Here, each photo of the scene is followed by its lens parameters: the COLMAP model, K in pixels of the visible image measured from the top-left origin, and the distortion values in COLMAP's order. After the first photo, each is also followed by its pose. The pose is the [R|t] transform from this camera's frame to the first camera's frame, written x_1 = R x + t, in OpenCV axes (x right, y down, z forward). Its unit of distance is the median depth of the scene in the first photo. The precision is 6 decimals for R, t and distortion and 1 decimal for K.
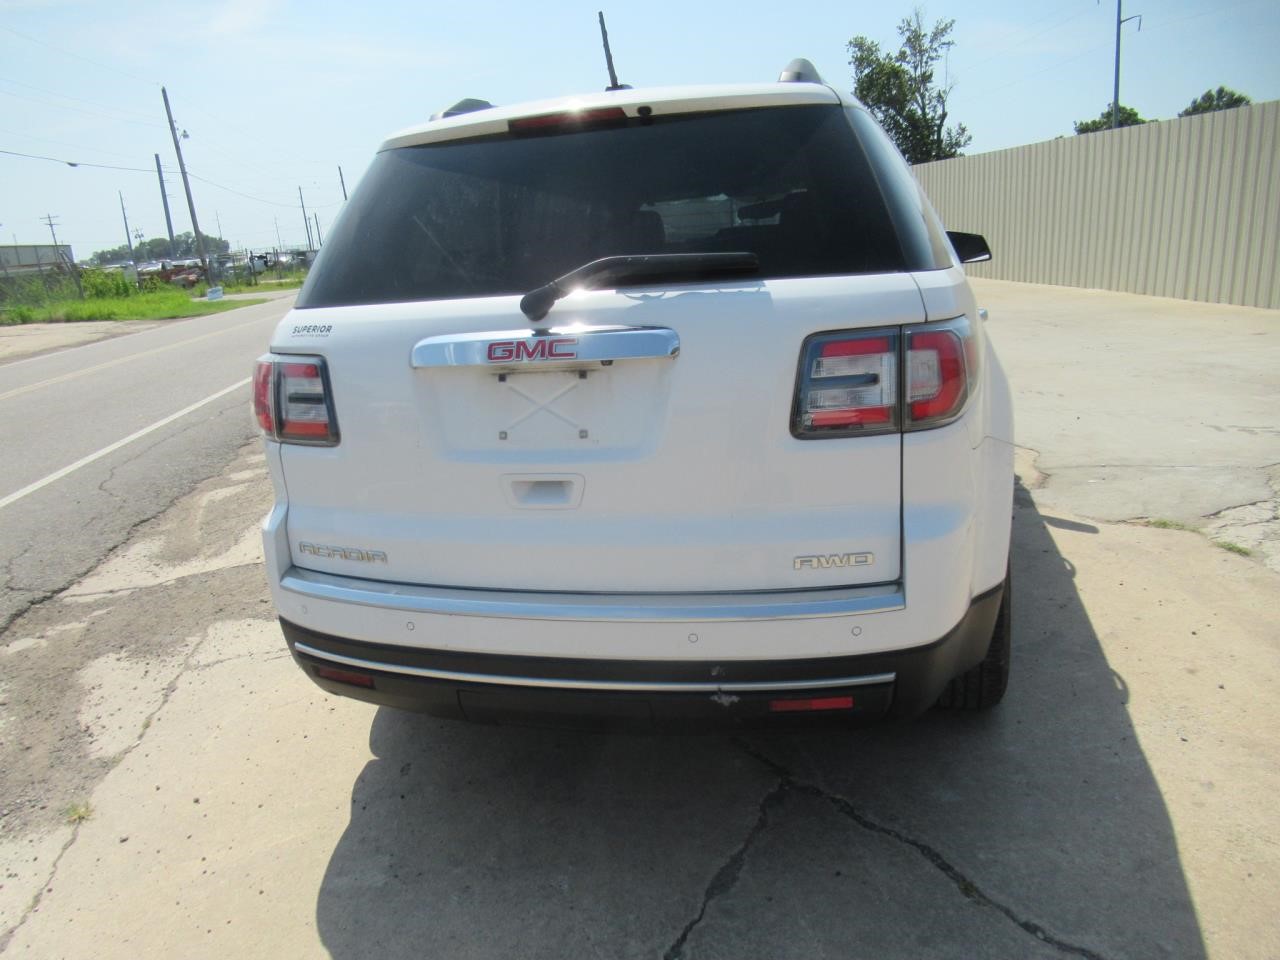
lens RADIAL K [[955.9, 0, 647.2], [0, 955.9, 519.0], [0, 0, 1]] dist [-0.017008, 0.010119]
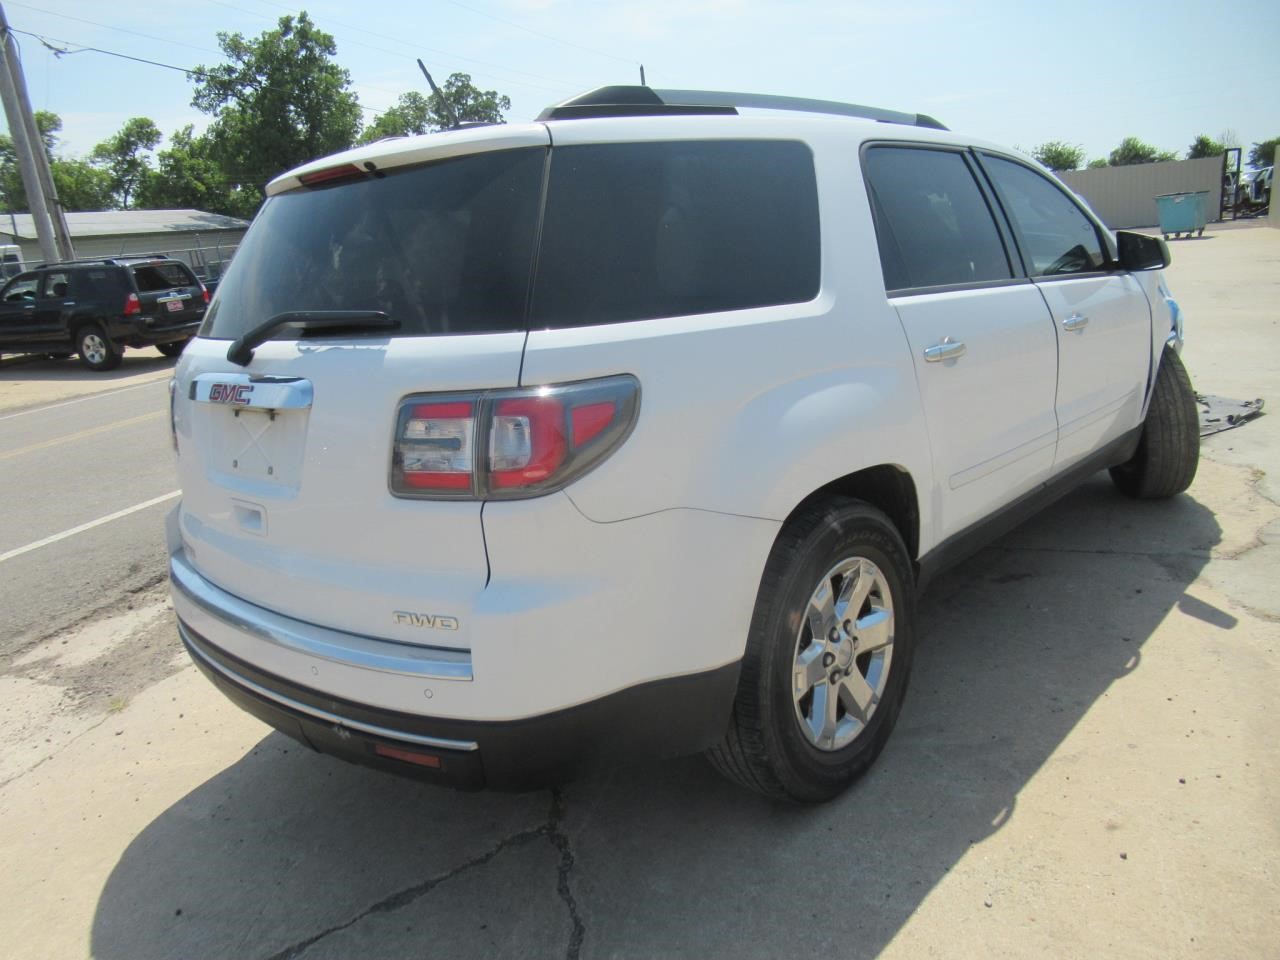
lens RADIAL K [[944.1, 0, 641.1], [0, 944.1, 533.1], [0, 0, 1]] dist [-0.012482, 0.001402]
pose [[0.894517, 0.123576, -0.429614, 0.813343], [-0.106877, 0.992281, 0.062893, -0.134105], [0.434069, -0.010343, 0.900820, 0.206068]]
